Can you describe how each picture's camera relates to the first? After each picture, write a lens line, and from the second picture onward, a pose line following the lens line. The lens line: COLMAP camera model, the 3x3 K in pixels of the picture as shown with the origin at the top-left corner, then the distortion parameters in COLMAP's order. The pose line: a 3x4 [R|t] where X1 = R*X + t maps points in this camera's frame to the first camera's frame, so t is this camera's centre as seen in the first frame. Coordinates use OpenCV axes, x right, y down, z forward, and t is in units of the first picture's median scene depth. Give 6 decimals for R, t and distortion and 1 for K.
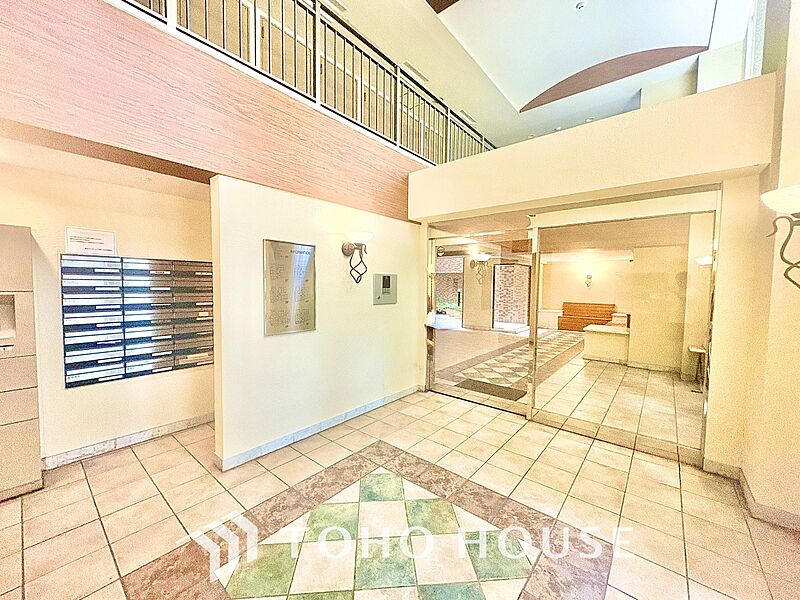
lens RADIAL K [[319.5, 0, 400.0], [0, 319.5, 300.0], [0, 0, 1]] dist [0.002710, -0.000161]
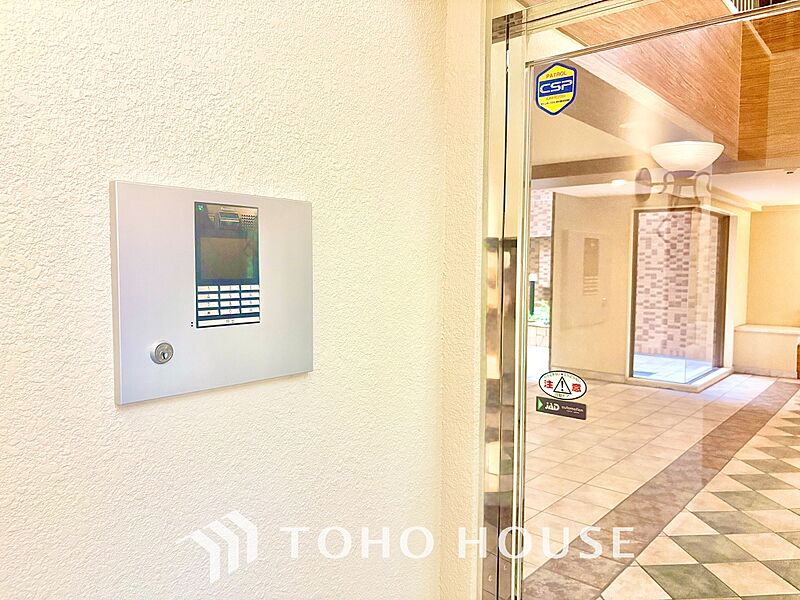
lens RADIAL K [[606.6, 0, 400.0], [0, 606.6, 300.0], [0, 0, 1]] dist [0.045193, -0.044656]
pose [[0.999993, -0.001031, -0.003625, 0.040526], [0.001071, 0.999938, 0.011040, -0.034069], [0.003614, -0.011043, 0.999932, 0.710416]]
